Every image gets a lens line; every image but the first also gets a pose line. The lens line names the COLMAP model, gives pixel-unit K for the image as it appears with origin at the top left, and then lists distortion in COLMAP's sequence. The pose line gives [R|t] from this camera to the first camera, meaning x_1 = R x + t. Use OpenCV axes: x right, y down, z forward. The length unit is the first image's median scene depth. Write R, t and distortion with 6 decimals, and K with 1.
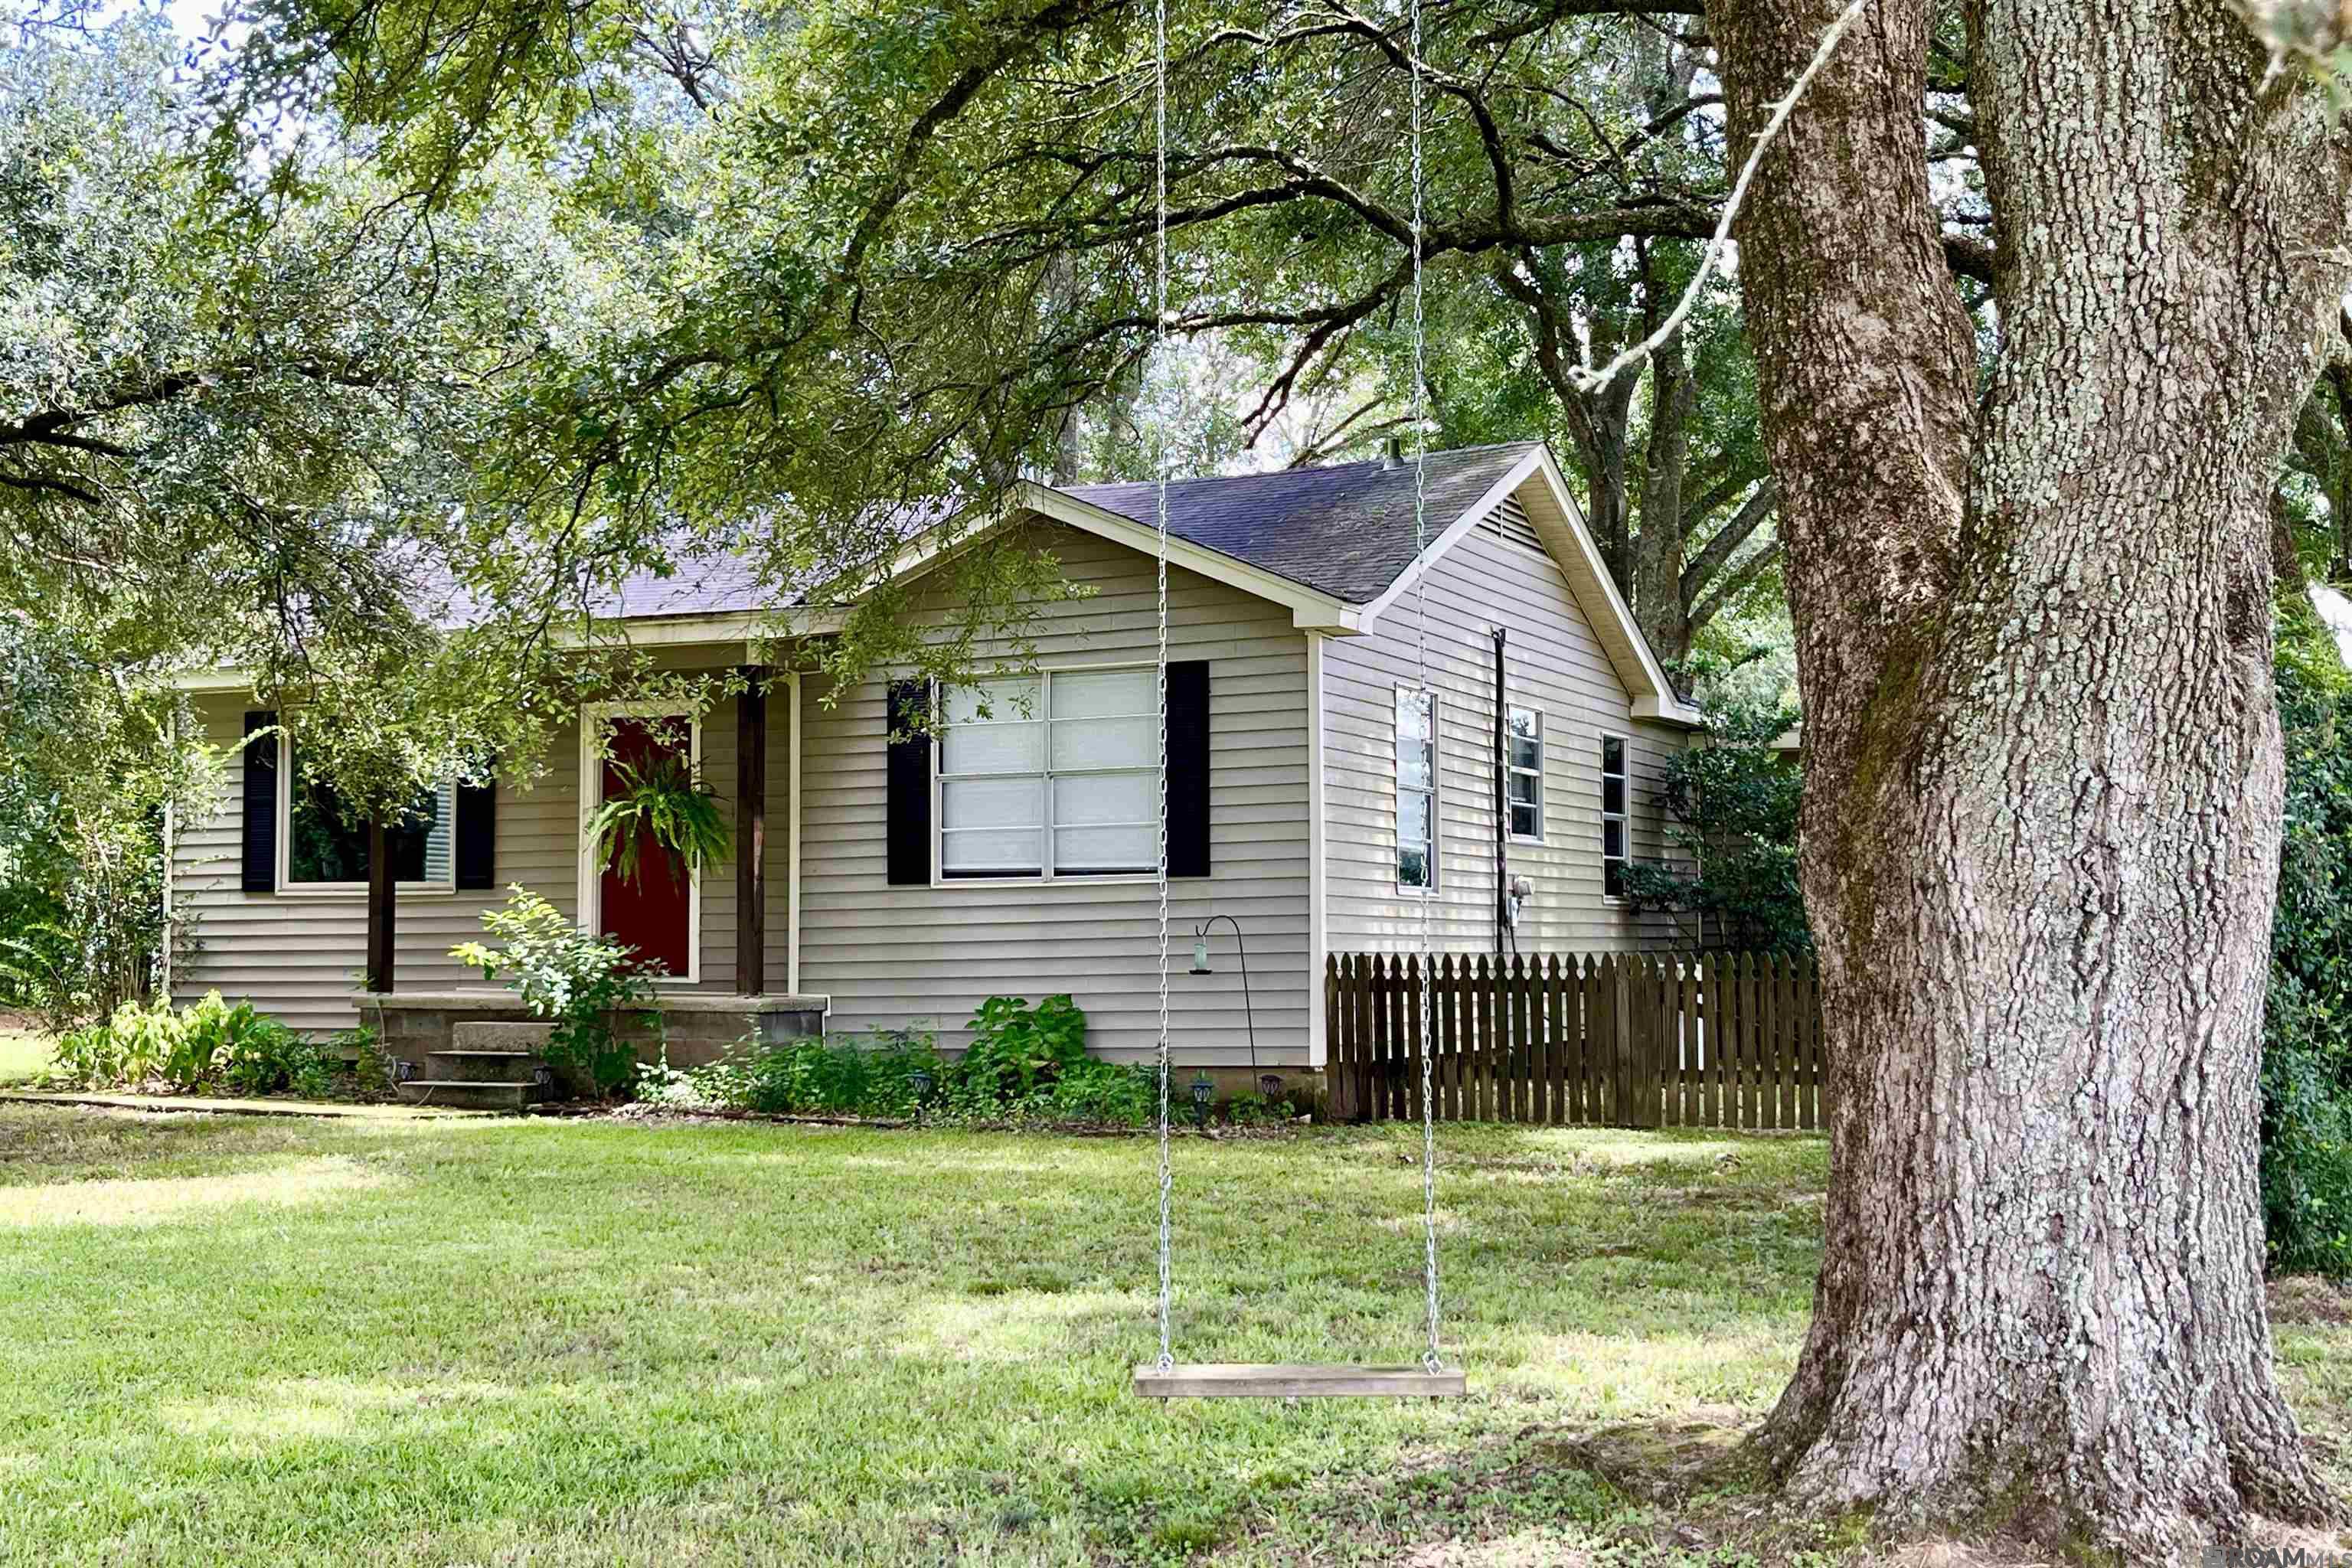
lens RADIAL K [[2758.6, 0, 1176.0], [0, 2758.6, 784.0], [0, 0, 1]] dist [0.103917, -0.281869]
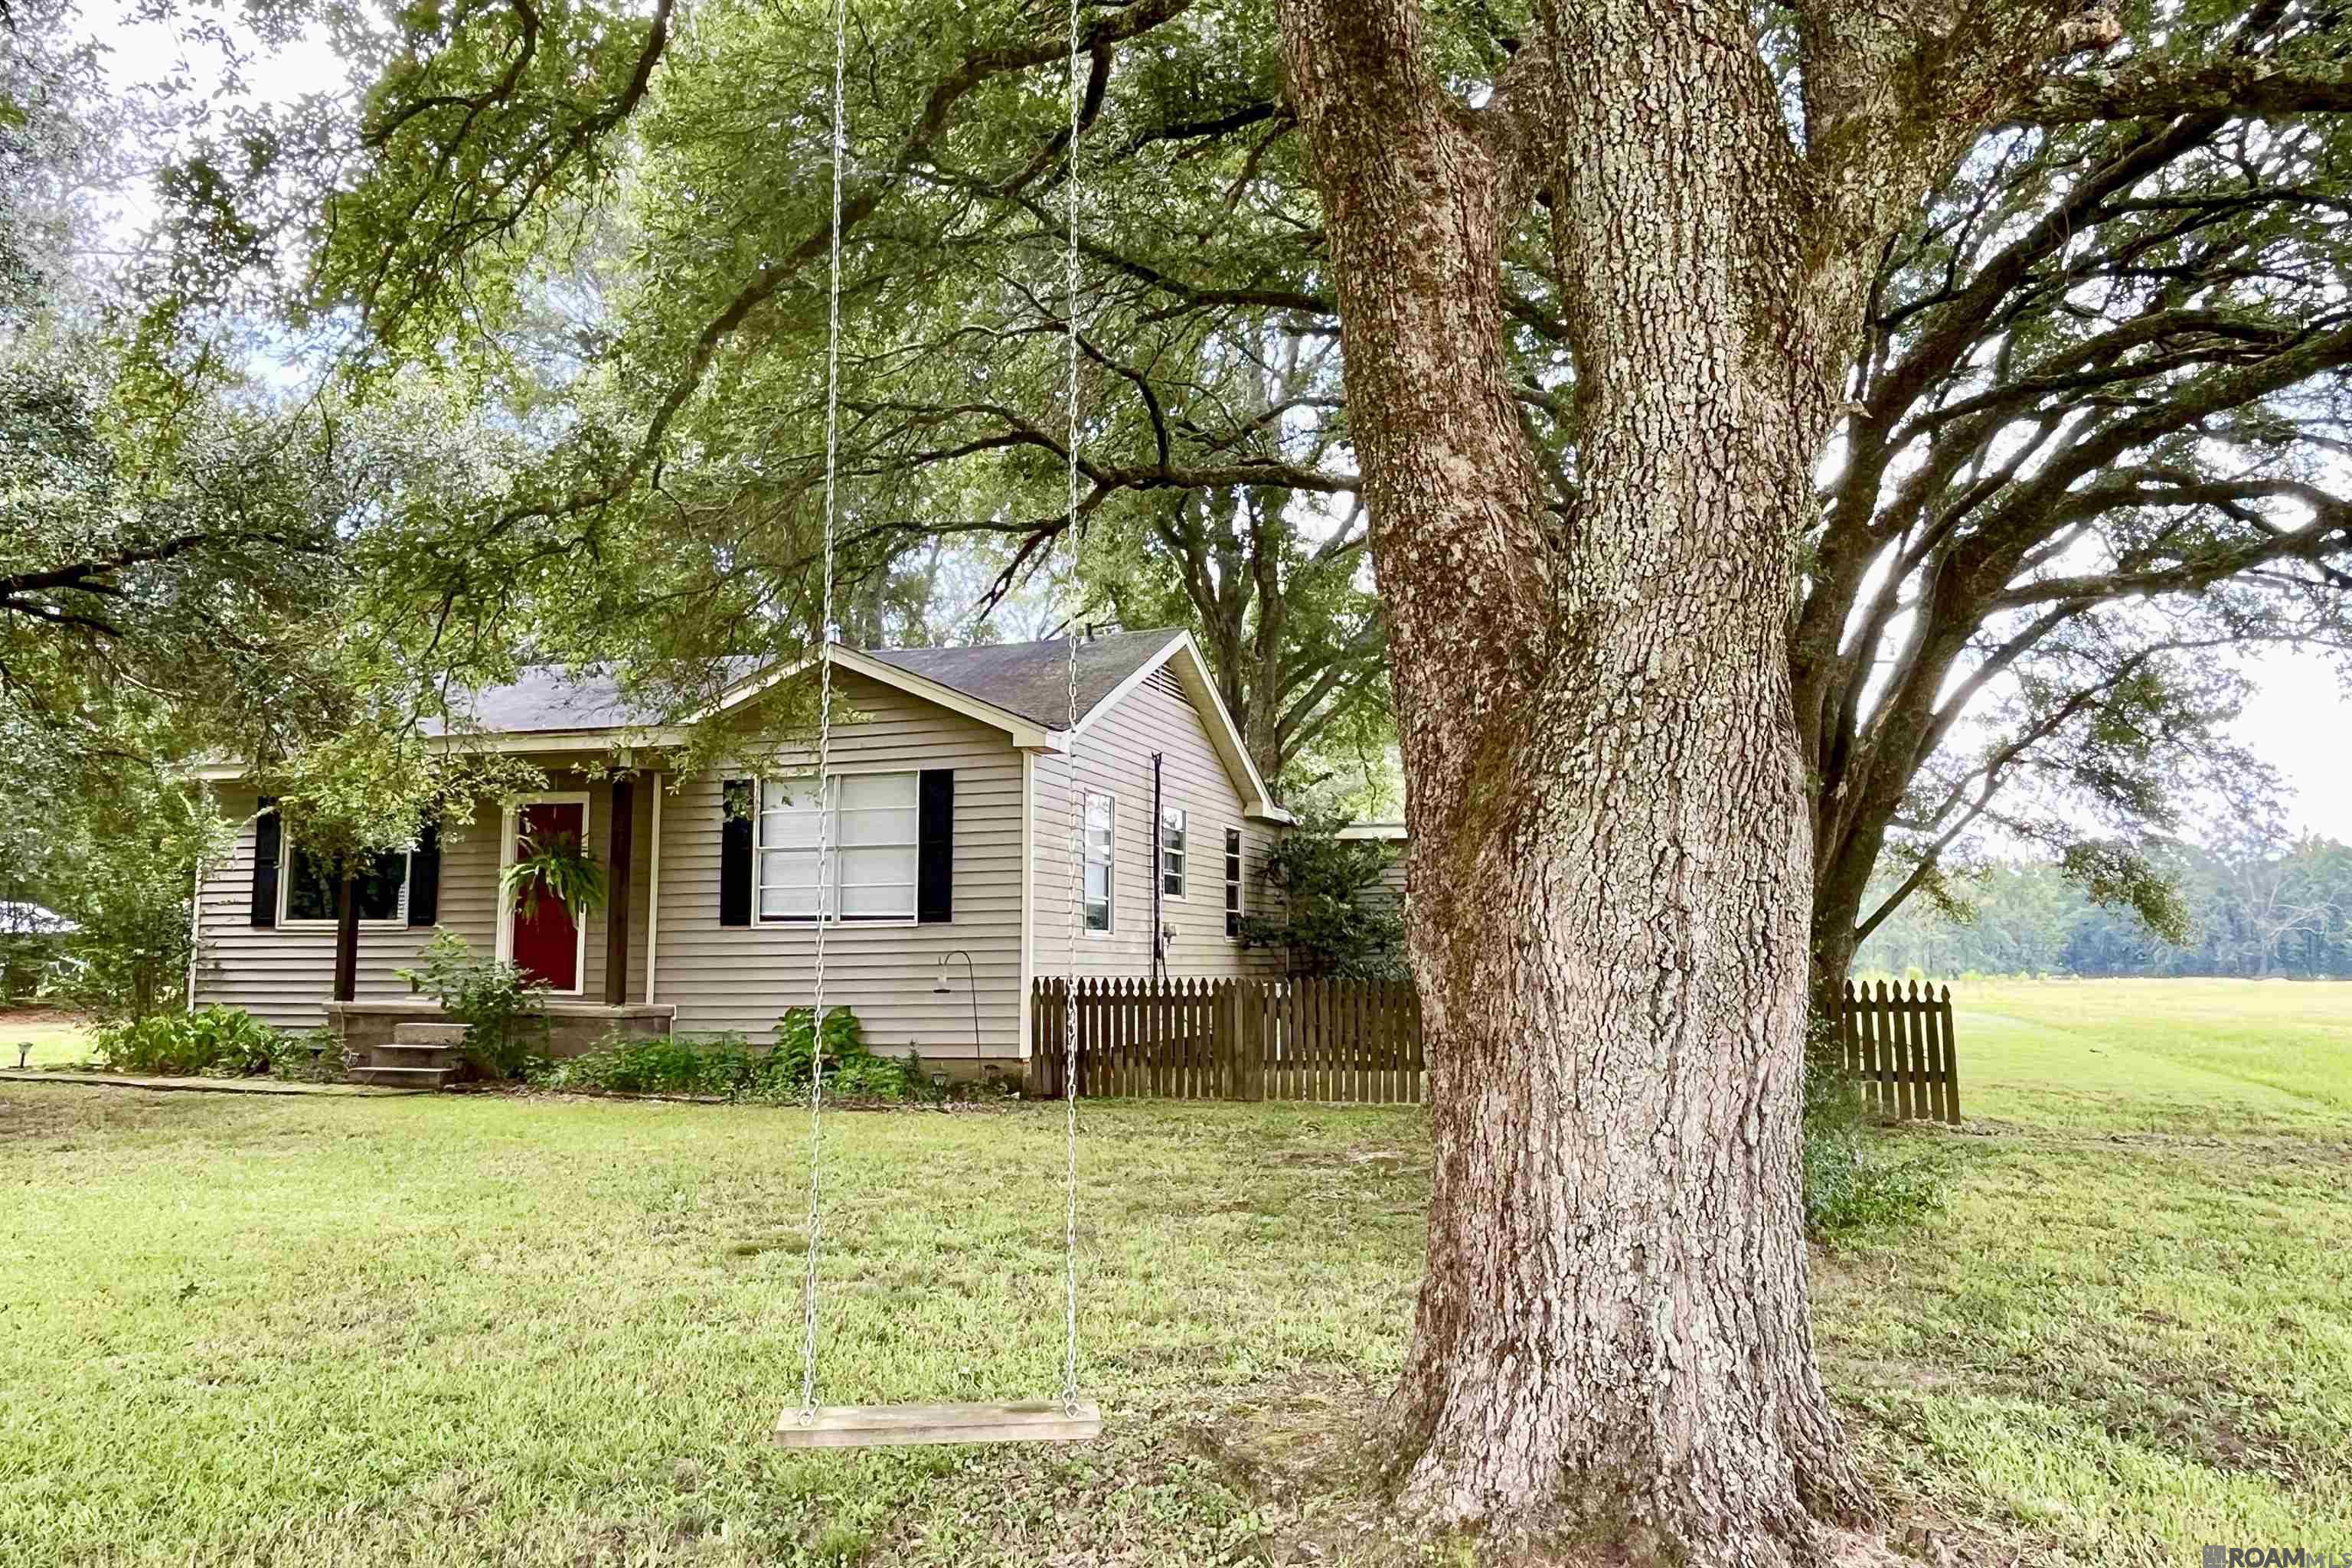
lens RADIAL K [[1751.7, 0, 1170.9], [0, 1751.7, 763.5], [0, 0, 1]] dist [-0.002404, -0.002795]
pose [[0.992344, 0.019401, 0.121968, 0.036705], [-0.012580, 0.998326, -0.056446, 0.005059], [-0.122859, 0.054480, 0.990928, 0.266472]]
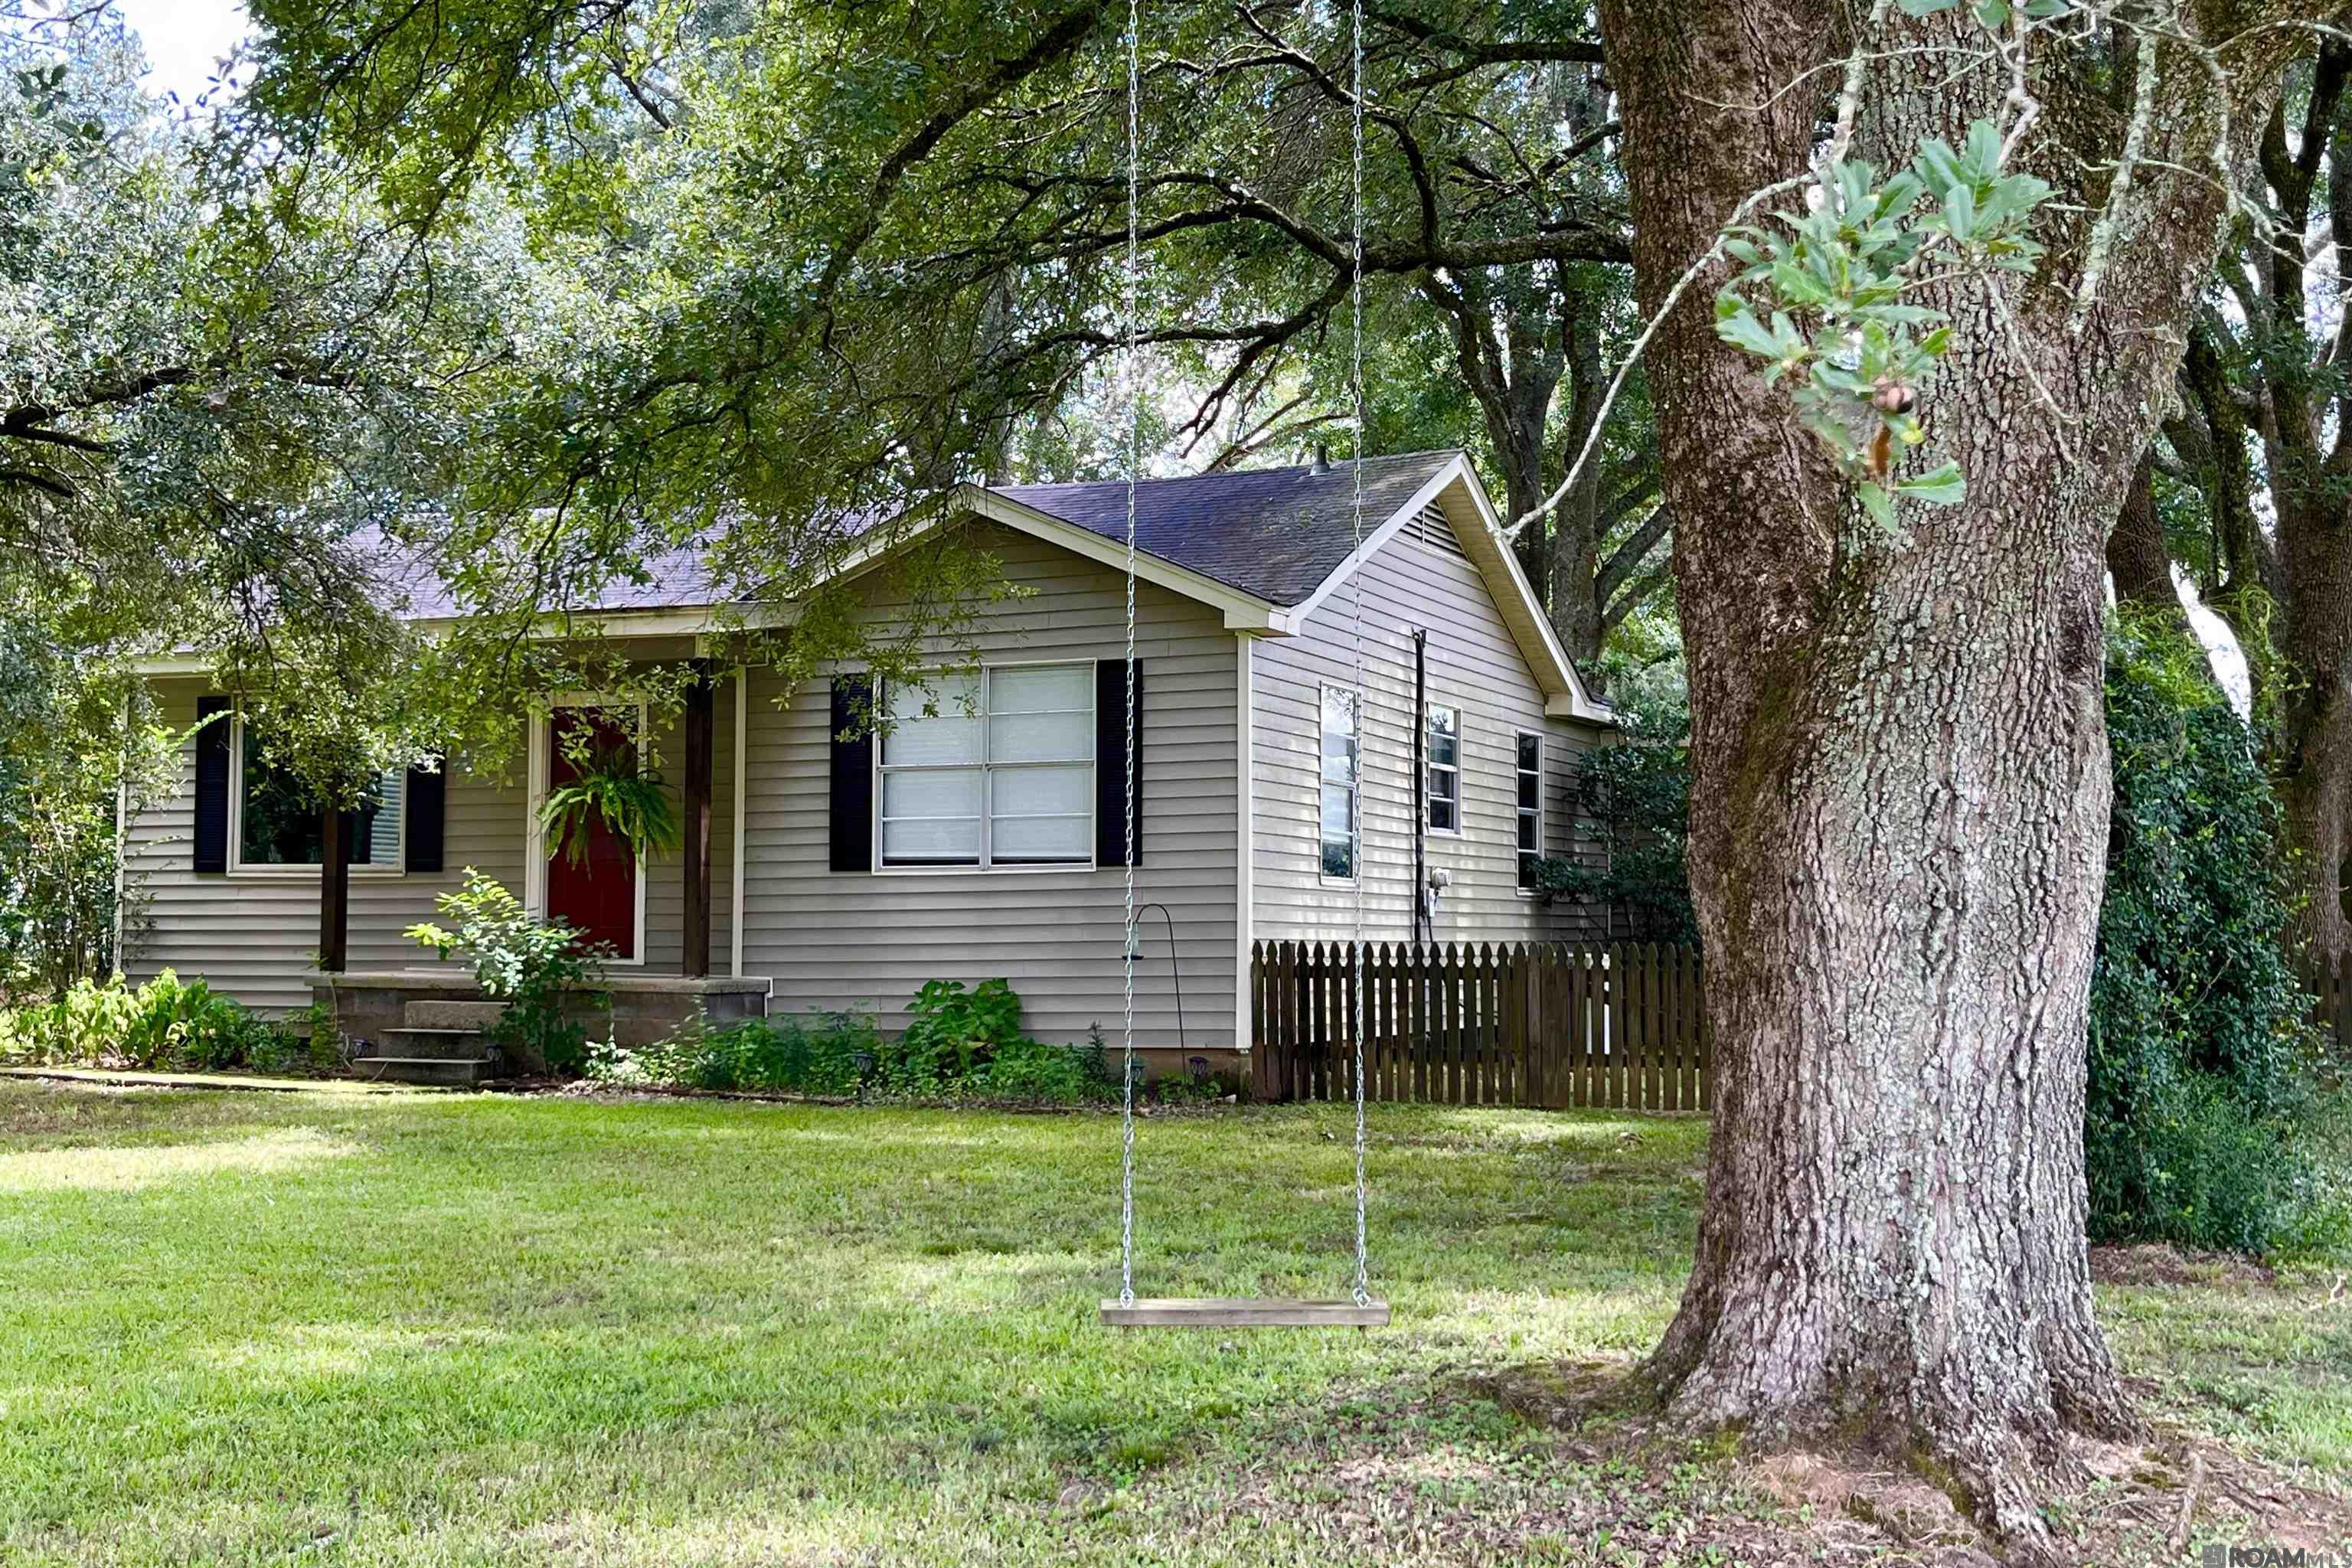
lens RADIAL K [[2741.3, 0, 1176.0], [0, 2741.3, 784.0], [0, 0, 1]] dist [0.143409, -0.453058]
pose [[0.999527, 0.009710, 0.029168, -0.014921], [-0.009830, 0.999944, 0.003971, -0.005032], [-0.029128, -0.004256, 0.999567, -0.104952]]
